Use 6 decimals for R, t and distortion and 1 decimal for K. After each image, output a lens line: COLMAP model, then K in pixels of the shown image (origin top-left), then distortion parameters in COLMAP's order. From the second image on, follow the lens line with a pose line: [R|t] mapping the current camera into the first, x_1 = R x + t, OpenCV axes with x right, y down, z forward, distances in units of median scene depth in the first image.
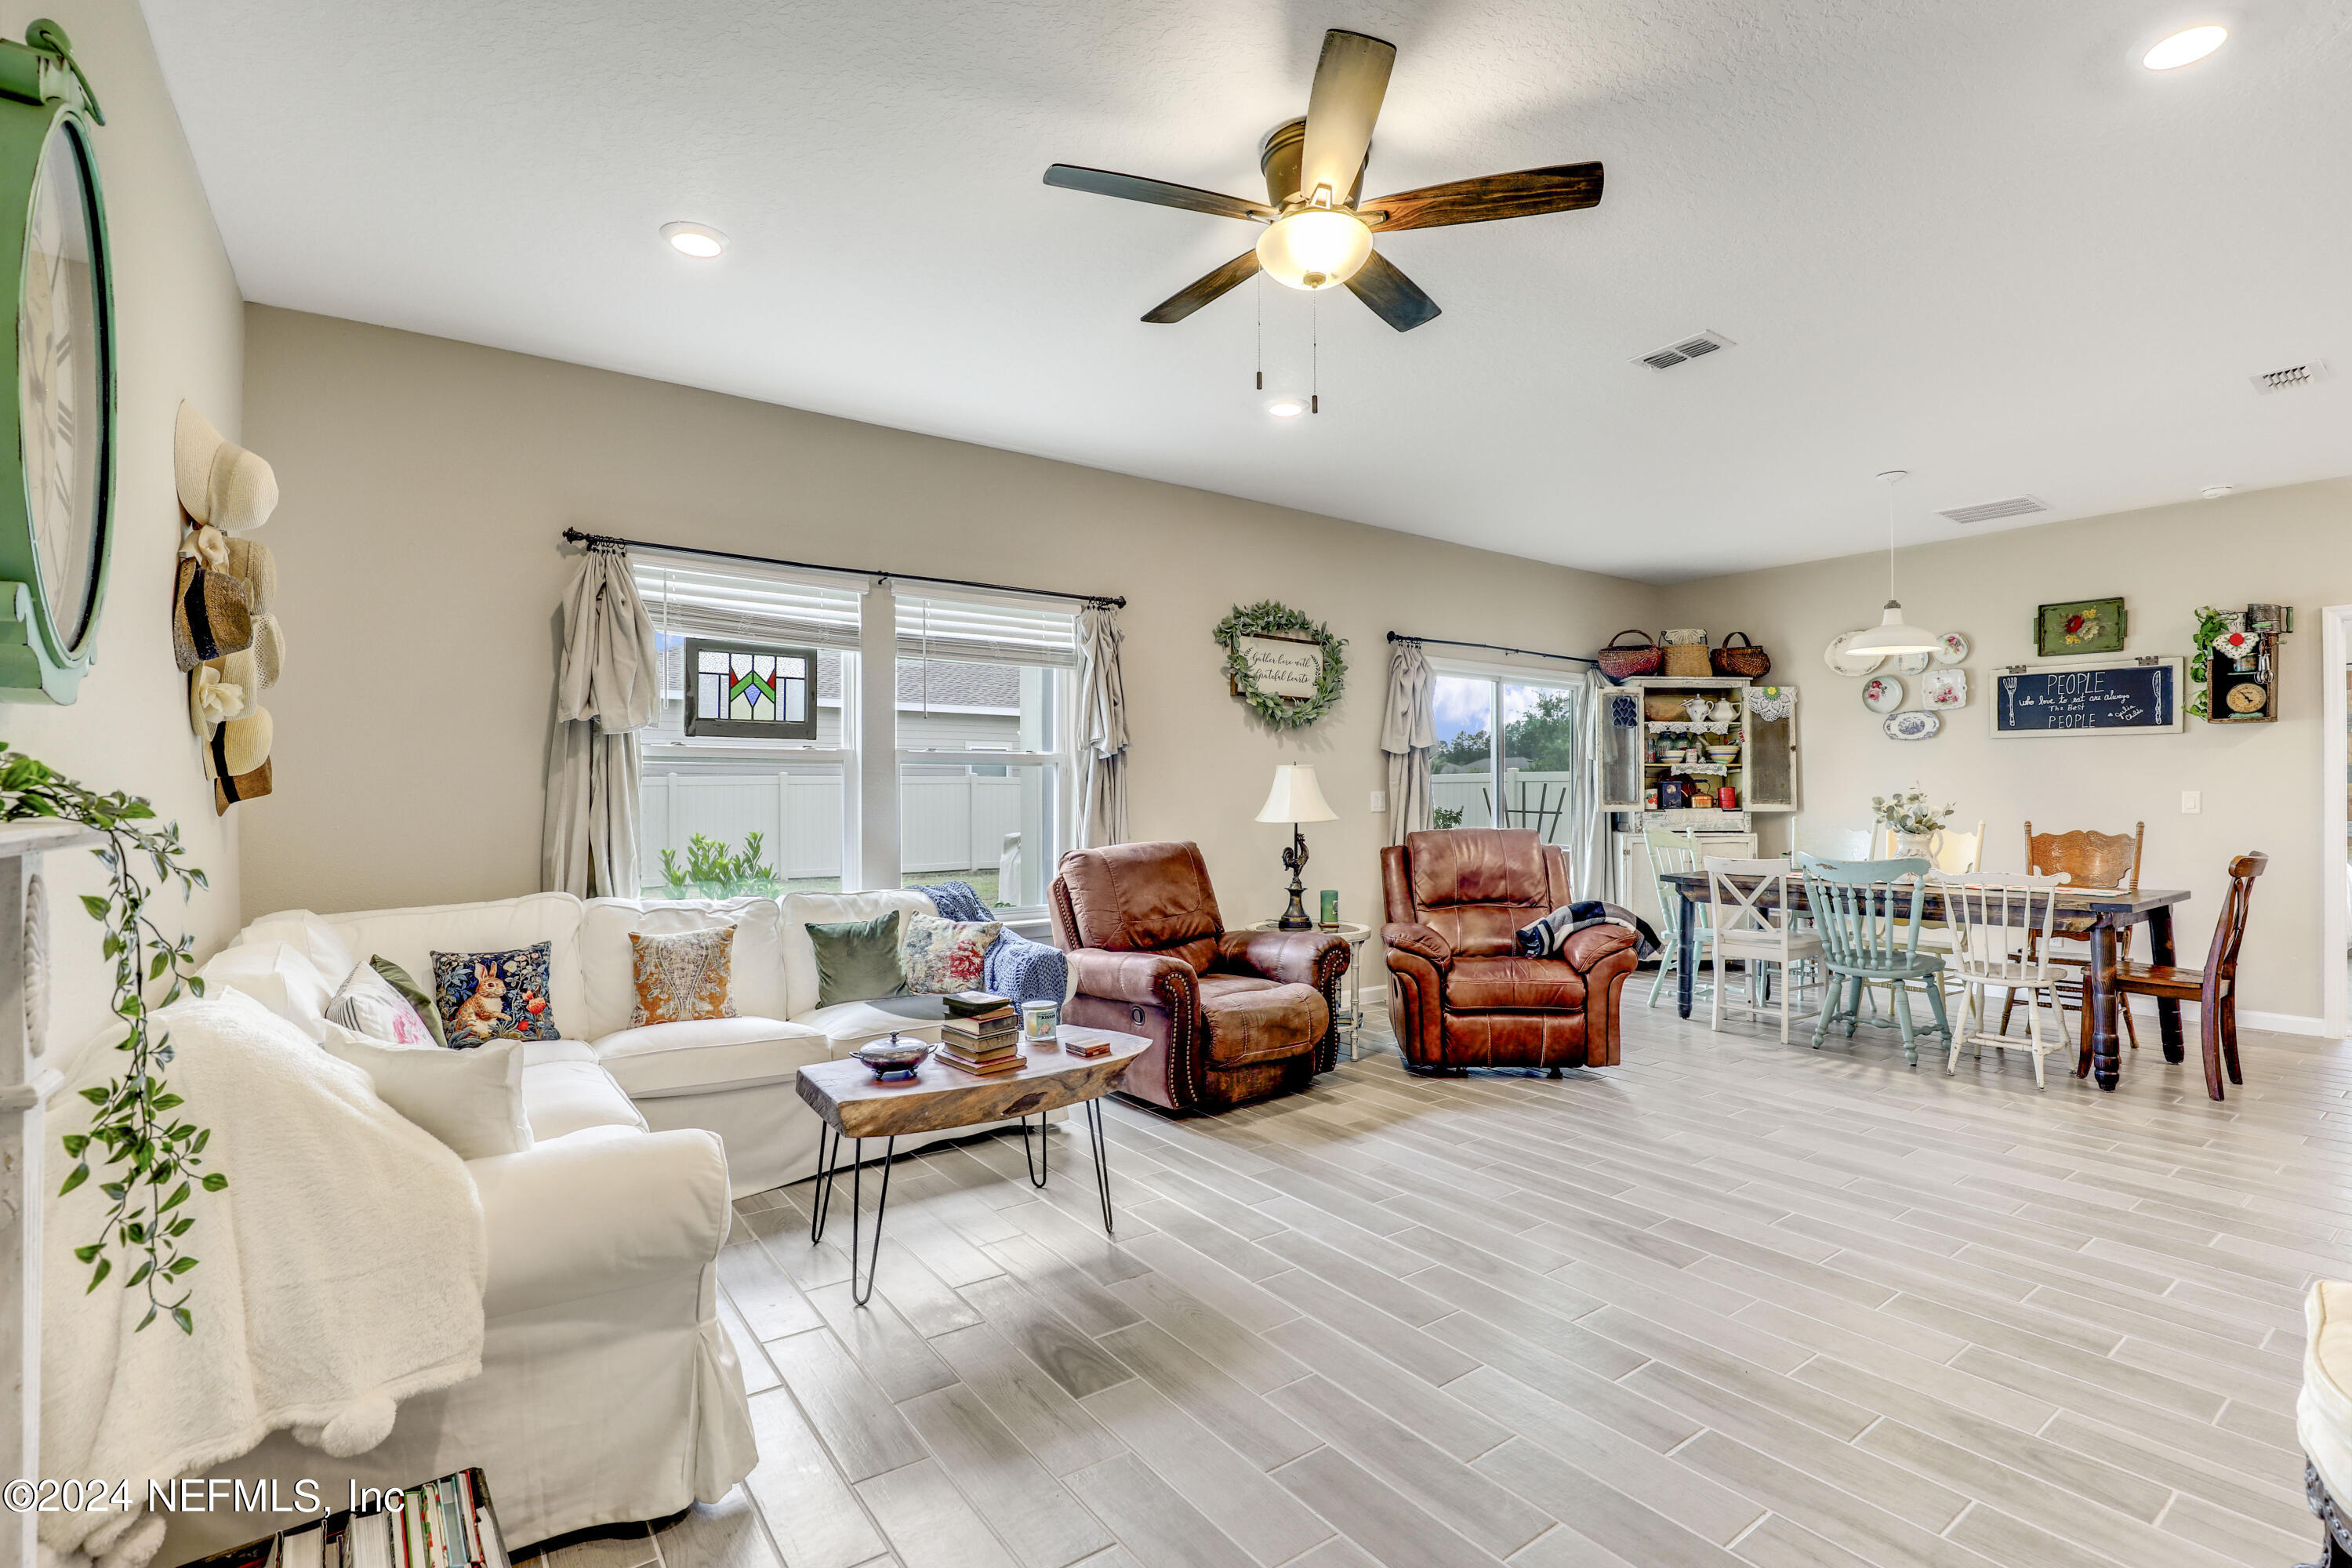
lens RADIAL K [[1100.8, 0, 1184.0], [0, 1100.8, 788.6], [0, 0, 1]] dist [-0.046285, 0.009981]
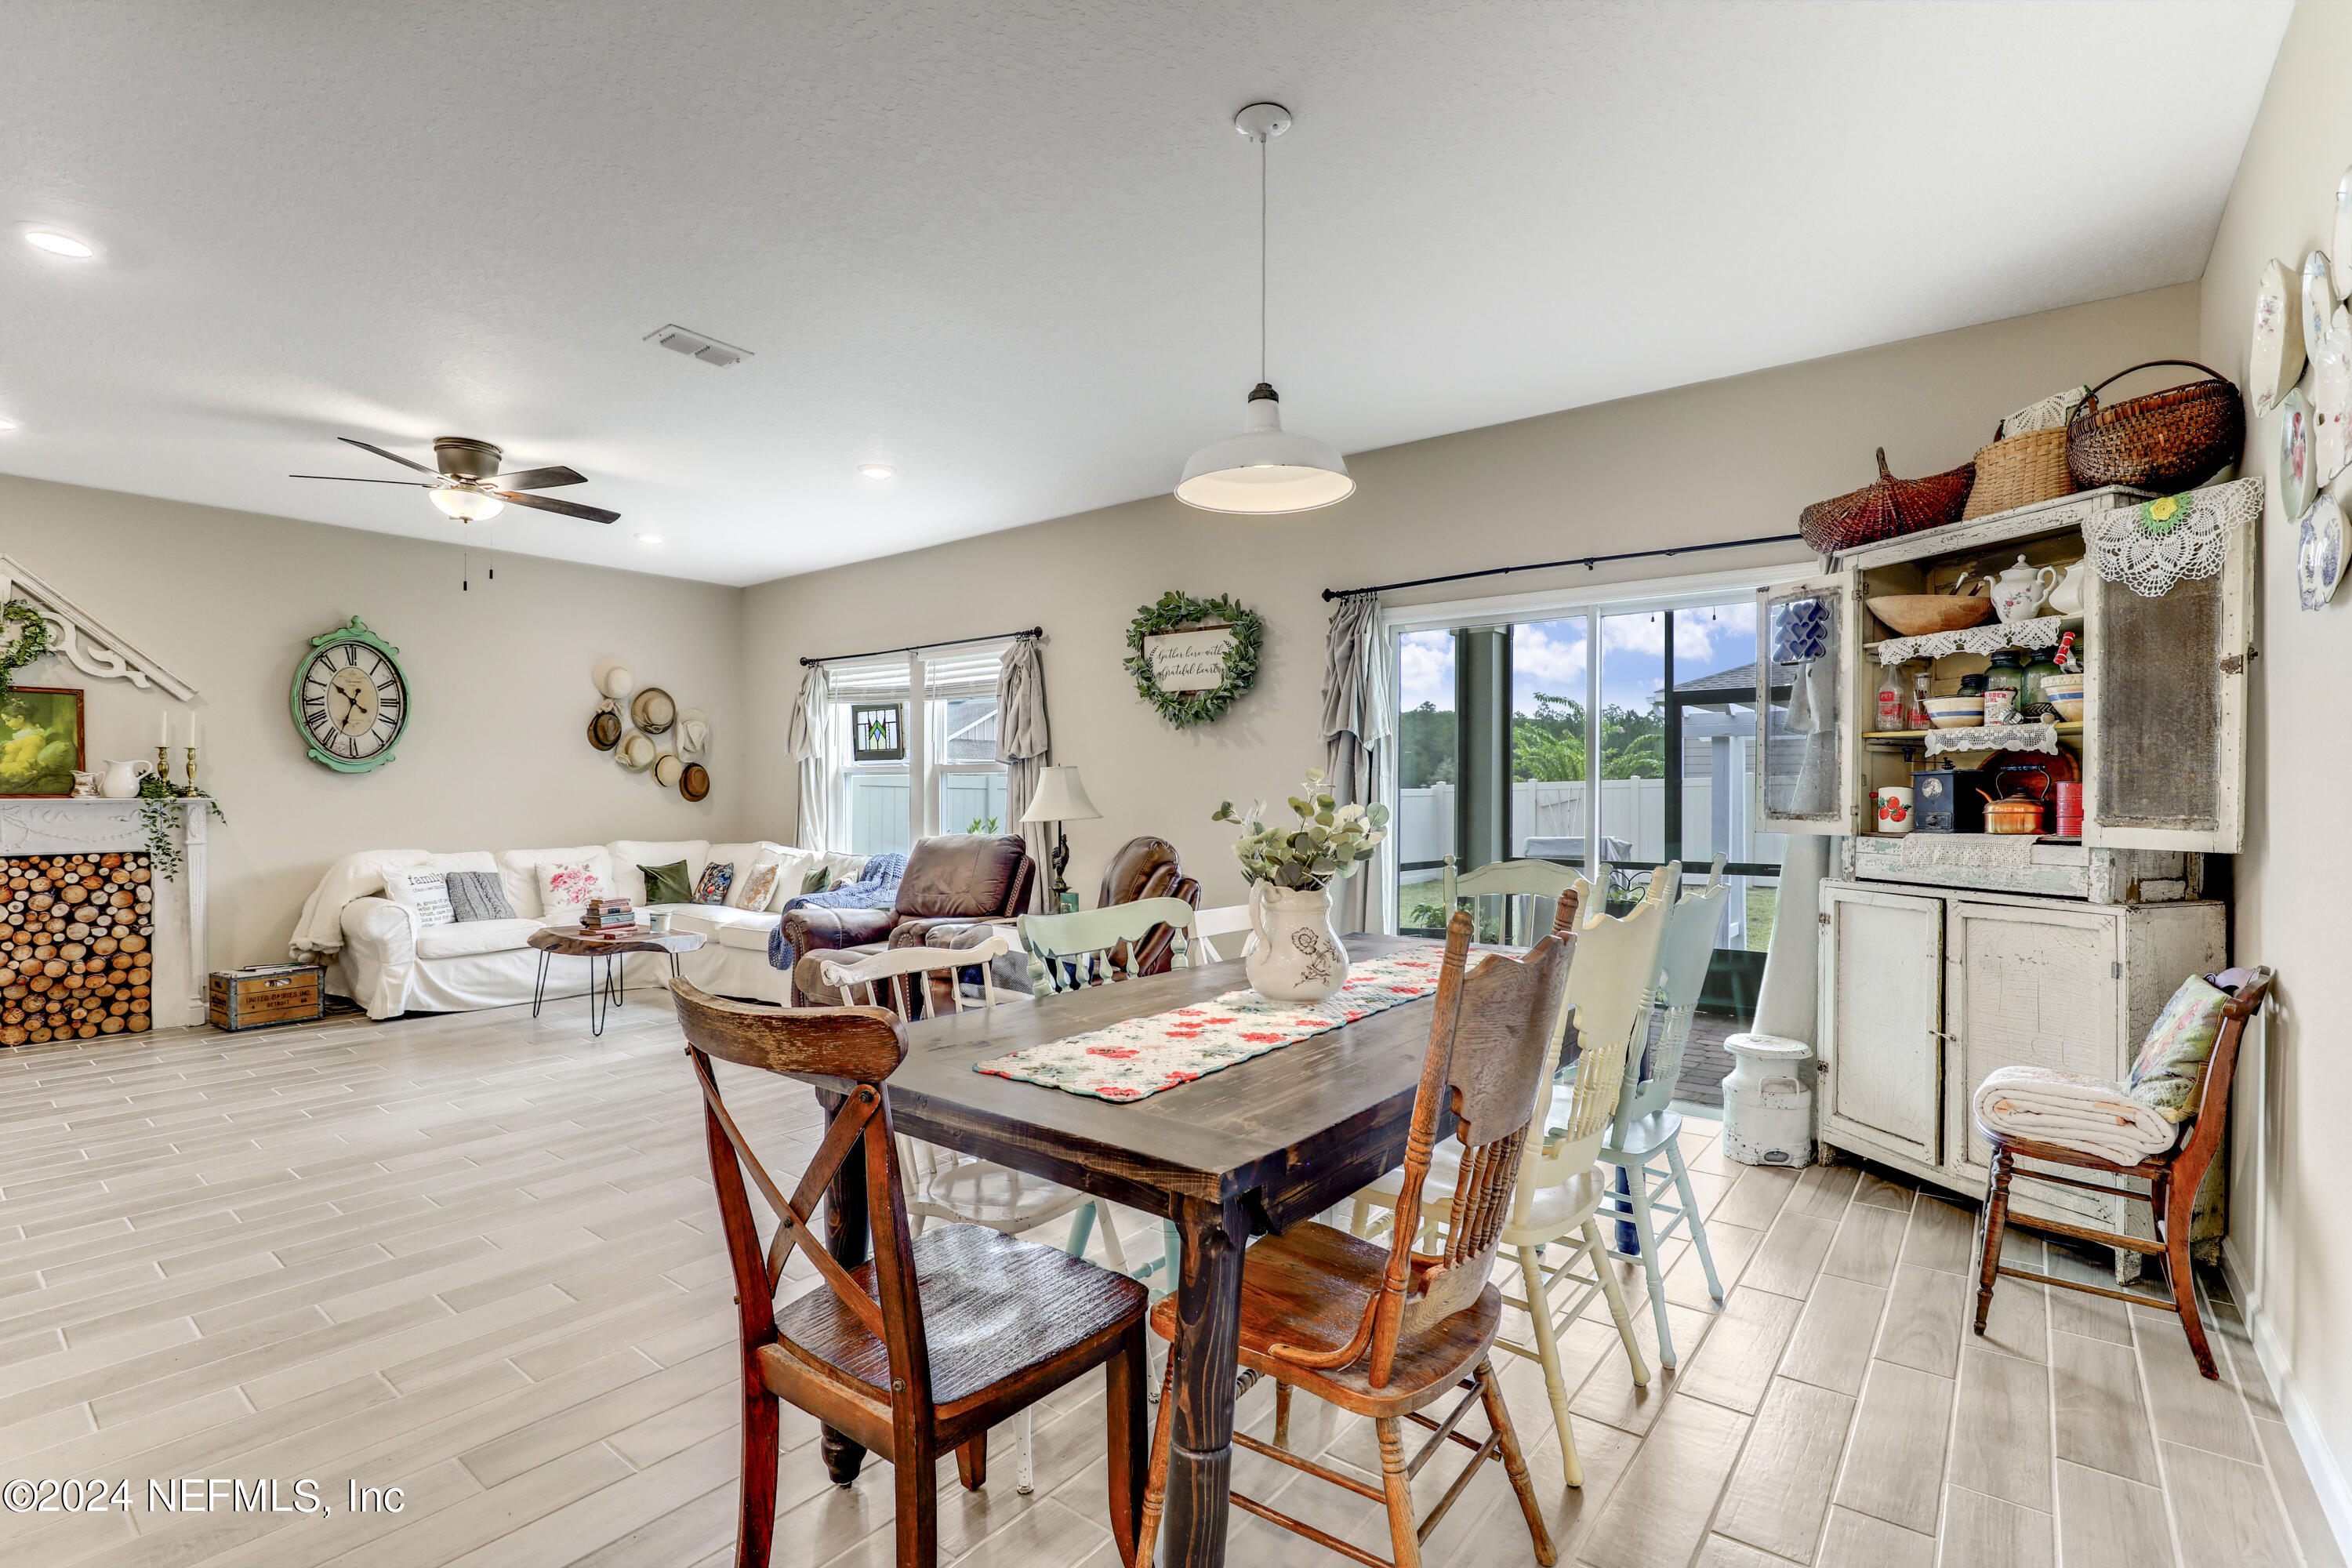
lens RADIAL K [[1076.2, 0, 1195.4], [0, 1076.2, 792.5], [0, 0, 1]] dist [-0.035308, 0.008398]
pose [[0.278516, 0.000714, -0.960431, 0.974164], [0.003385, 0.999993, 0.001724, 0.000976], [0.960426, -0.003731, 0.278511, 0.749492]]
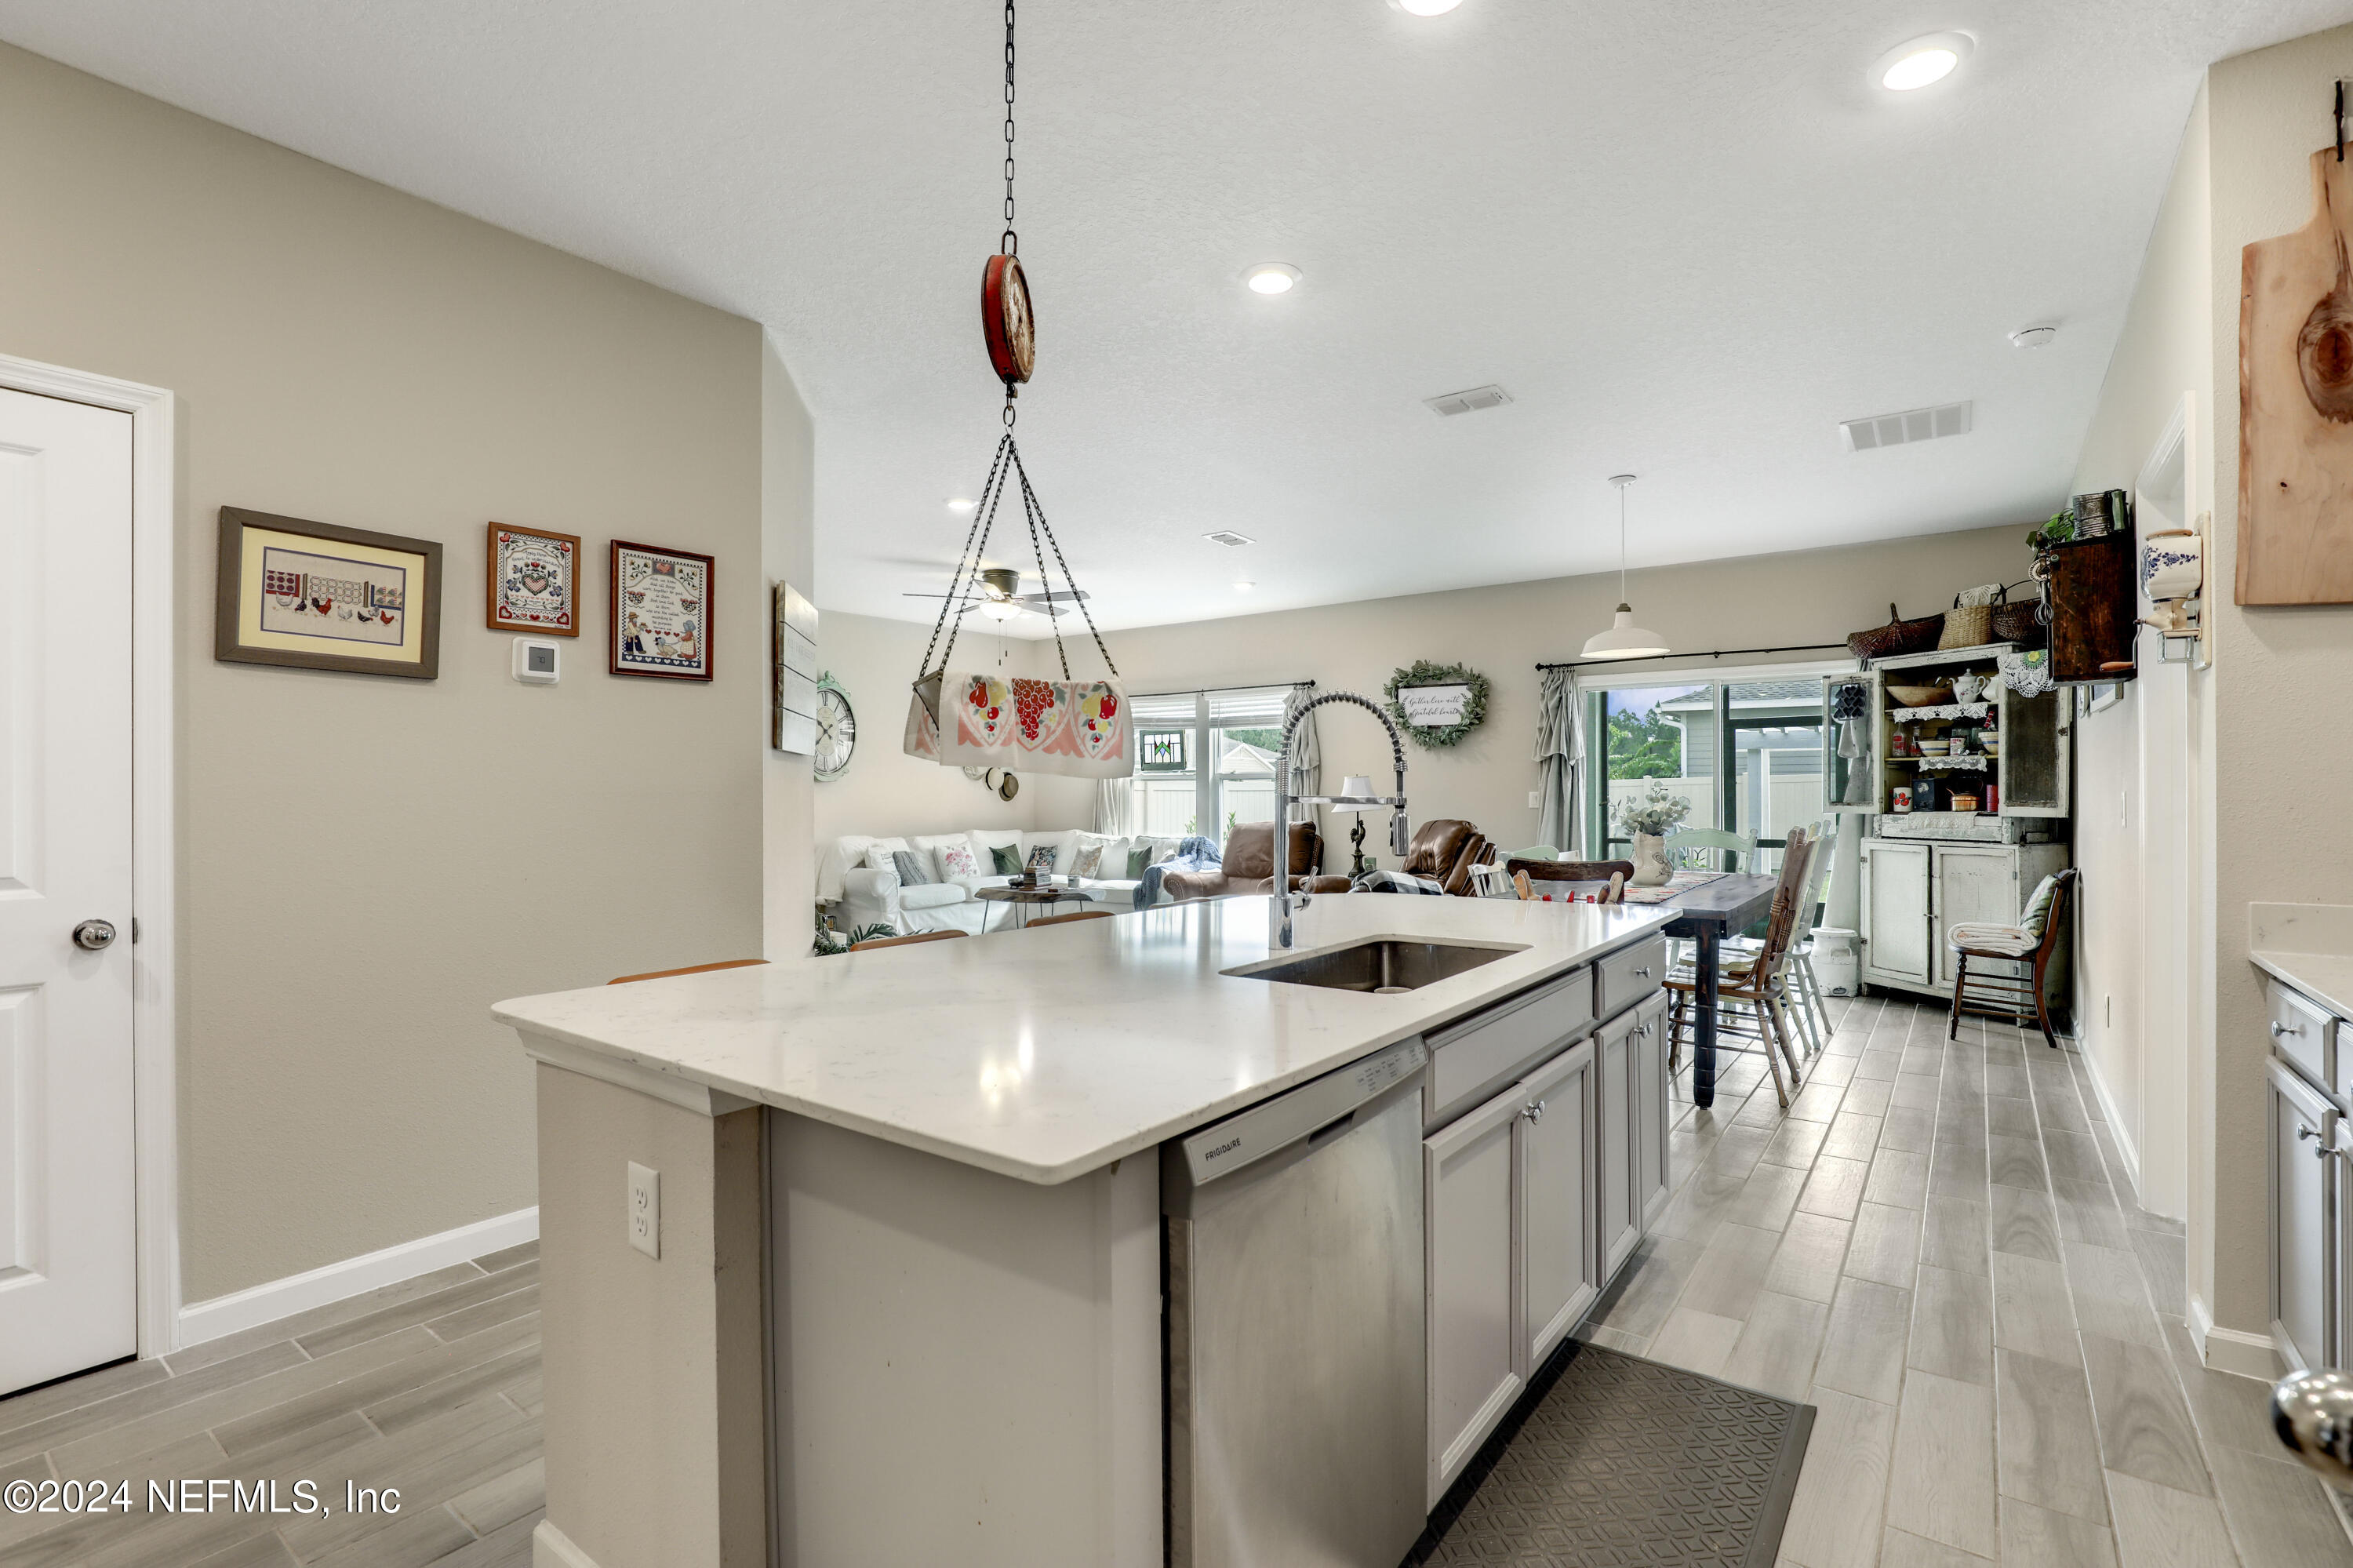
lens RADIAL K [[1071.1, 0, 1187.1], [0, 1071.1, 784.7], [0, 0, 1]] dist [-0.031376, 0.008481]
pose [[0.297869, -0.007102, -0.954580, 1.323120], [0.008604, 0.999952, -0.004755, -0.003515], [0.954568, -0.006796, 0.297915, 0.277676]]
